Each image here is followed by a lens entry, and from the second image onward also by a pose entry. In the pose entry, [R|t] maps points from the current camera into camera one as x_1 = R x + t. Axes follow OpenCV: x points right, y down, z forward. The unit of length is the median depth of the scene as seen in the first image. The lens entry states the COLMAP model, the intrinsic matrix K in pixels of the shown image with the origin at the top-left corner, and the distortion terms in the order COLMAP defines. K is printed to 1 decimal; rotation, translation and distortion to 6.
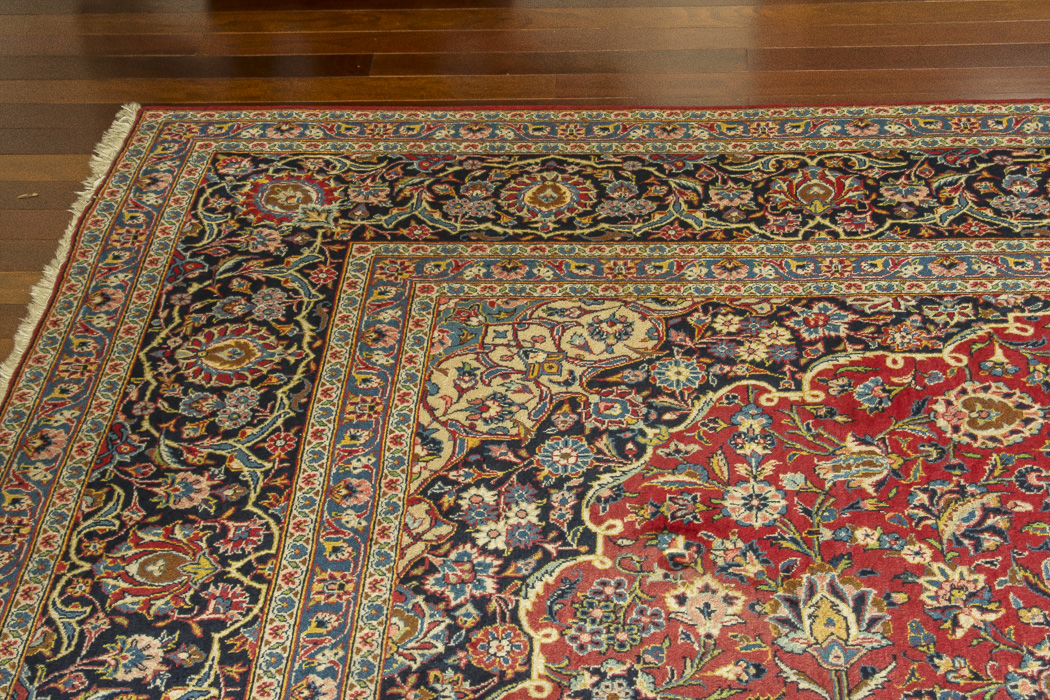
lens RADIAL K [[1933.1, 0, 525.0], [0, 1933.1, 350.0], [0, 0, 1]] dist [0.020196, 0.151852]
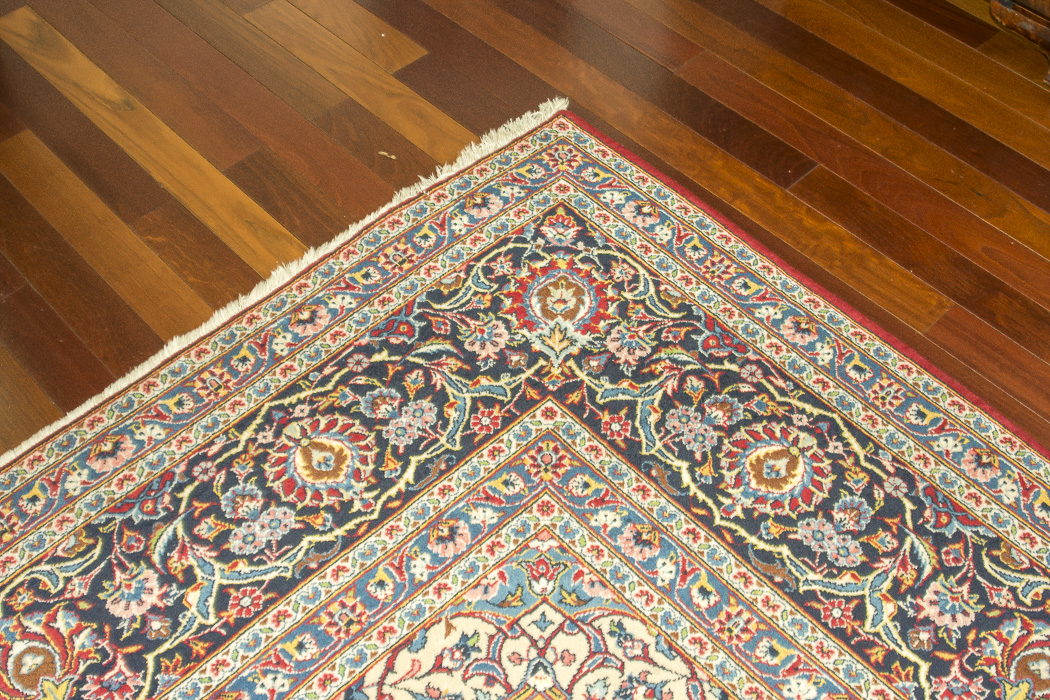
lens RADIAL K [[1316.0, 0, 525.0], [0, 1316.0, 350.0], [0, 0, 1]] dist [-0.166533, 0.148546]
pose [[0.725526, 0.551699, -0.411388, 0.160306], [-0.412443, 0.827106, 0.381820, -0.340617], [0.550911, -0.107346, 0.827631, 0.543804]]
